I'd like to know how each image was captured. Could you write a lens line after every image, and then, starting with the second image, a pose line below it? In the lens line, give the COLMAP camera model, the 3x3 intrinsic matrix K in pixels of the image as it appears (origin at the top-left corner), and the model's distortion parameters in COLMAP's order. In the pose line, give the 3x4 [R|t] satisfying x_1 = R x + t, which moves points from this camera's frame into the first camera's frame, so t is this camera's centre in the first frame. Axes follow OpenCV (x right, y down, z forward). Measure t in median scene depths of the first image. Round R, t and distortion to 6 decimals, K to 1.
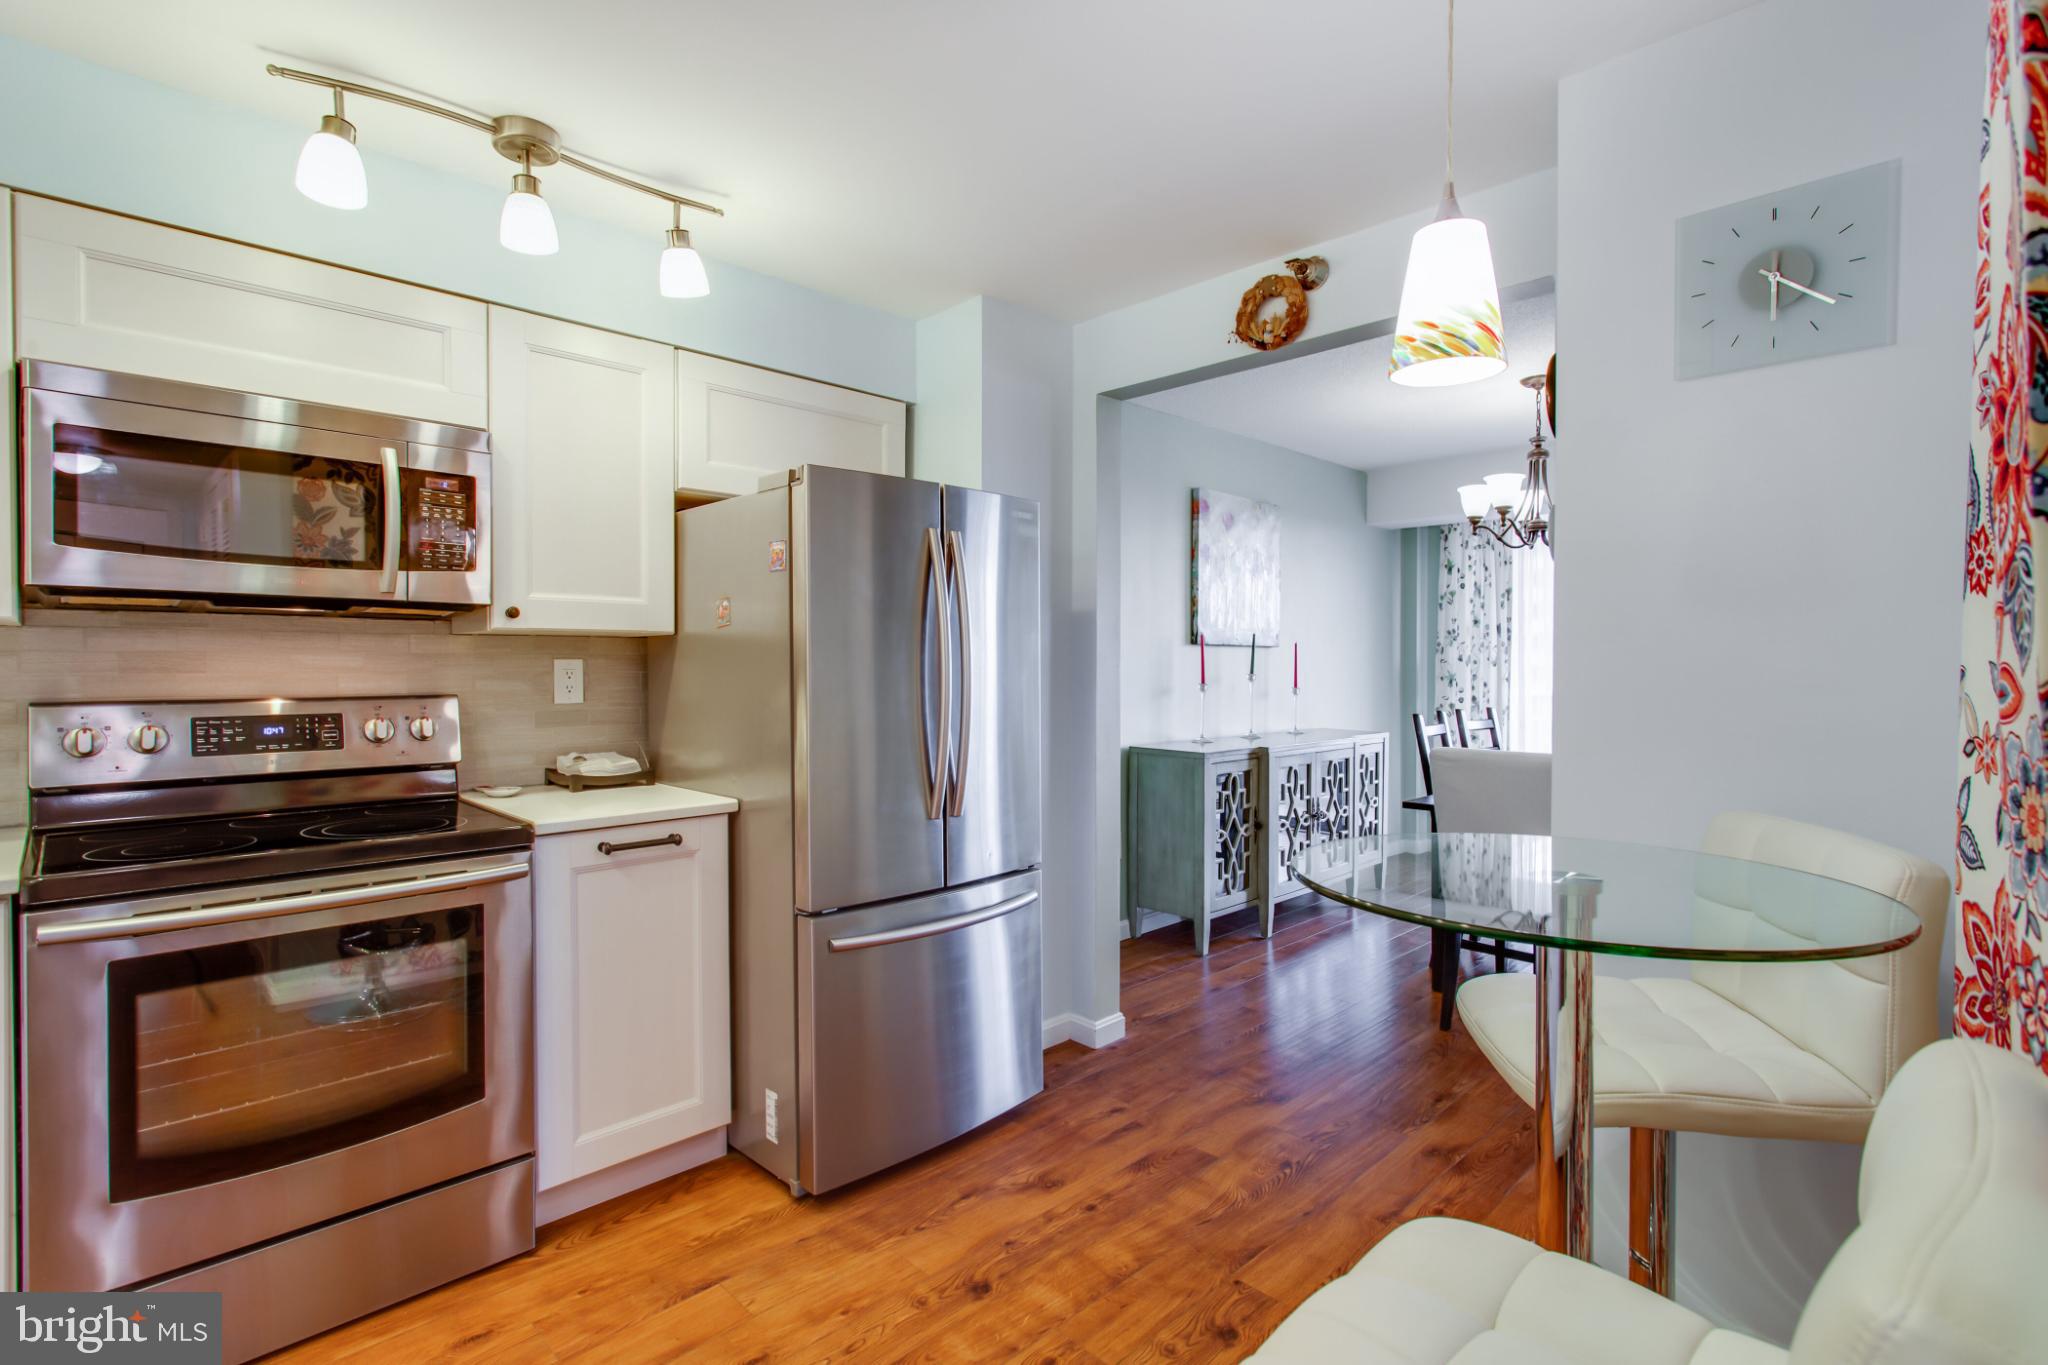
lens RADIAL K [[990.9, 0, 978.6], [0, 990.9, 681.6], [0, 0, 1]] dist [0.000649, 0.000107]
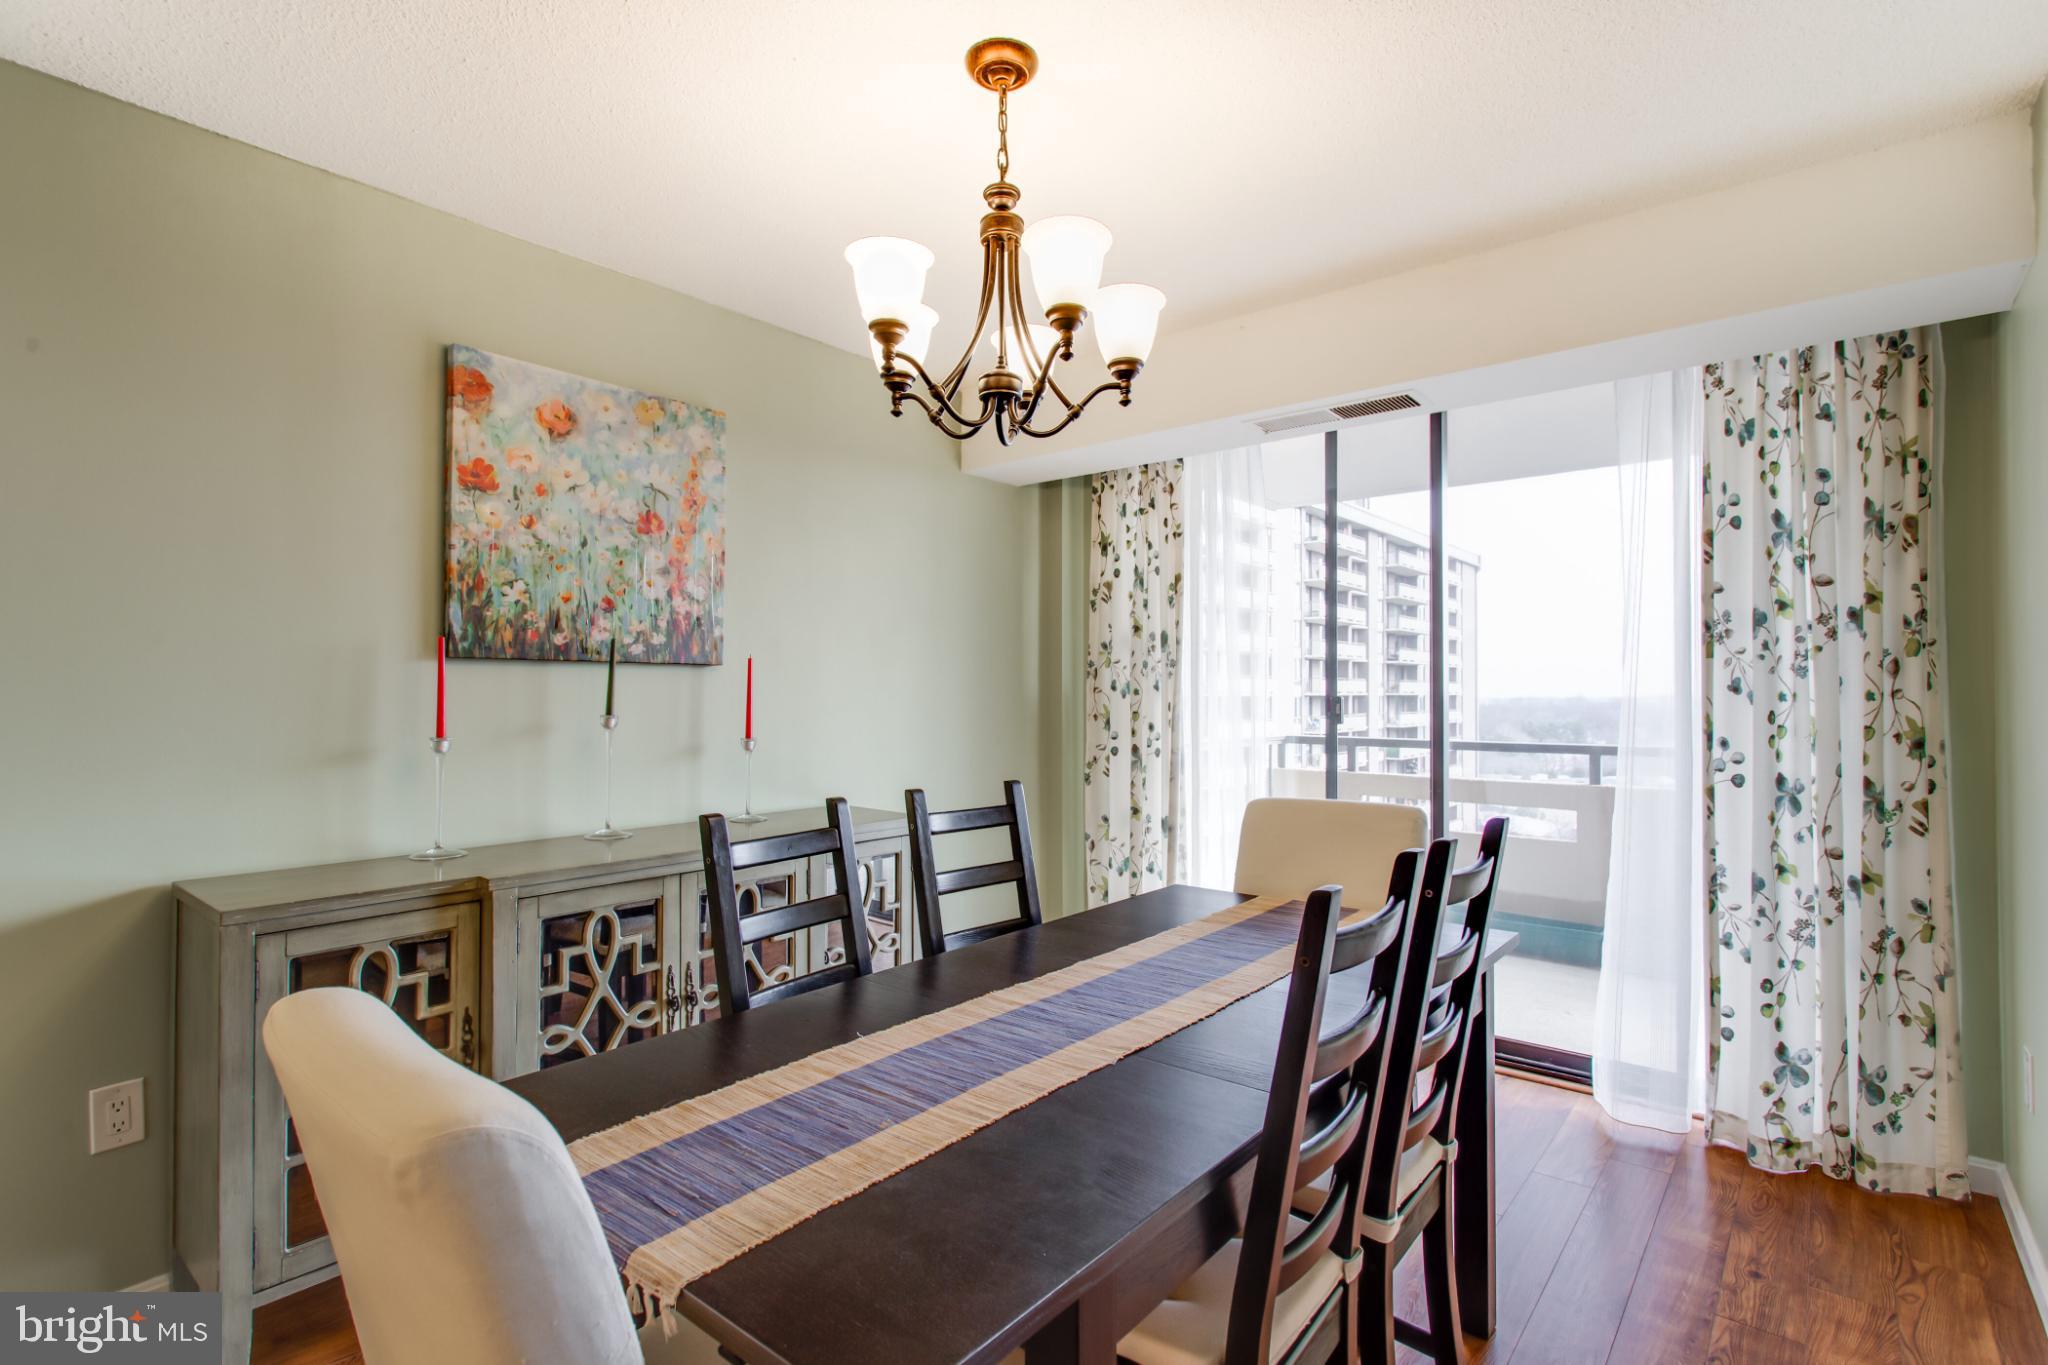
lens RADIAL K [[968.4, 0, 1017.6], [0, 968.4, 683.3], [0, 0, 1]] dist [0.000686, 0.001063]
pose [[0.992212, -0.003439, 0.124516, 0.350826], [0.005807, 0.999809, -0.018653, -0.014081], [-0.124428, 0.019230, 0.992042, 0.394095]]
